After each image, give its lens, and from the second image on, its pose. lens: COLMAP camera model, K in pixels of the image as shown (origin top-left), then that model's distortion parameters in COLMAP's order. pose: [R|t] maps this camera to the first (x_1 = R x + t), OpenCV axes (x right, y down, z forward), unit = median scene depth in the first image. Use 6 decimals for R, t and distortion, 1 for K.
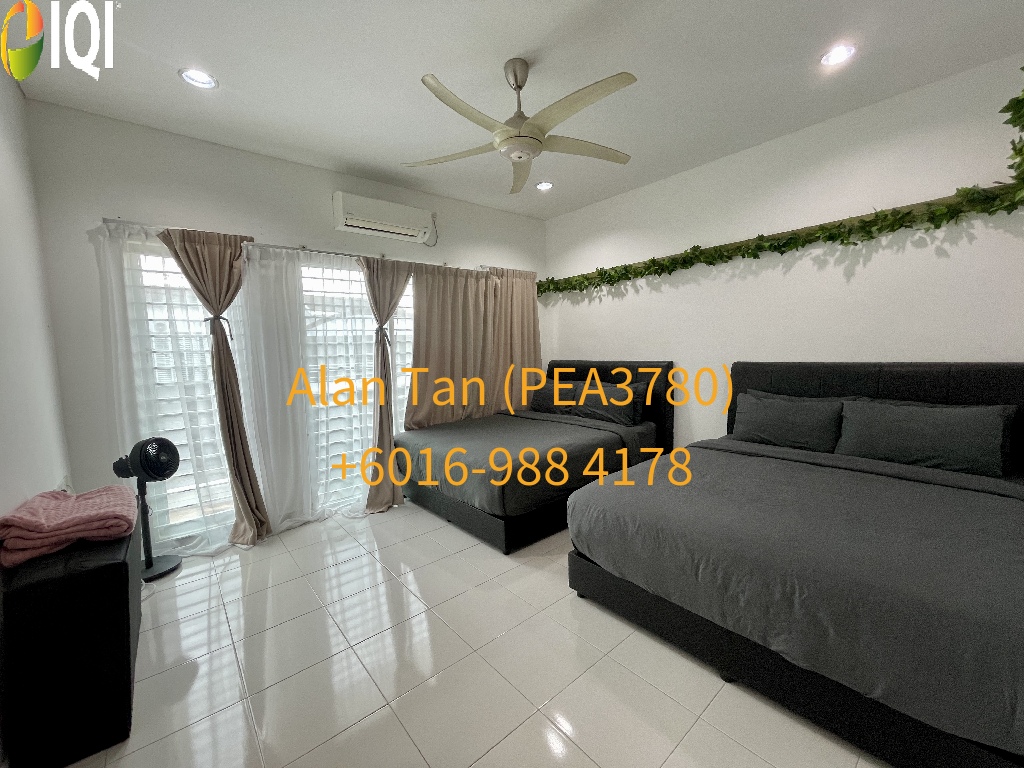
lens RADIAL K [[410.6, 0, 513.2], [0, 410.6, 385.9], [0, 0, 1]] dist [-0.000802, -0.000058]
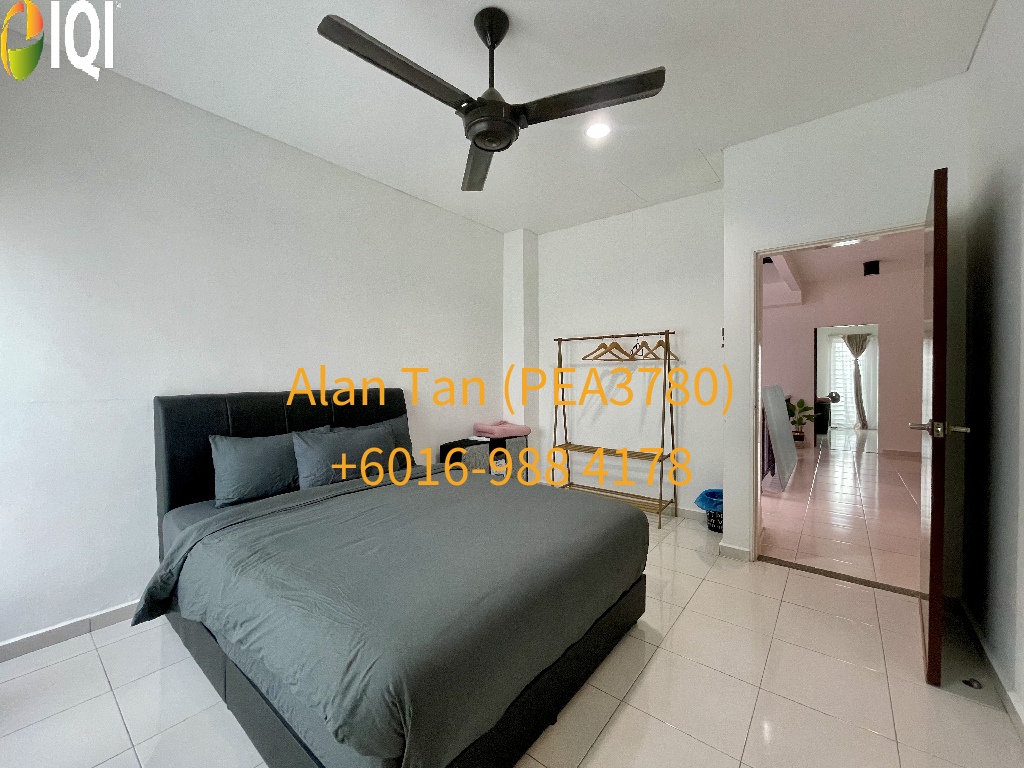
lens RADIAL K [[410.6, 0, 510.9], [0, 410.6, 381.1], [0, 0, 1]] dist [-0.000802, -0.000058]
pose [[0.211308, 0.012592, -0.977338, 1.945887], [-0.125854, 0.991944, -0.014430, 0.409581], [0.969283, 0.126051, 0.211190, -2.403726]]
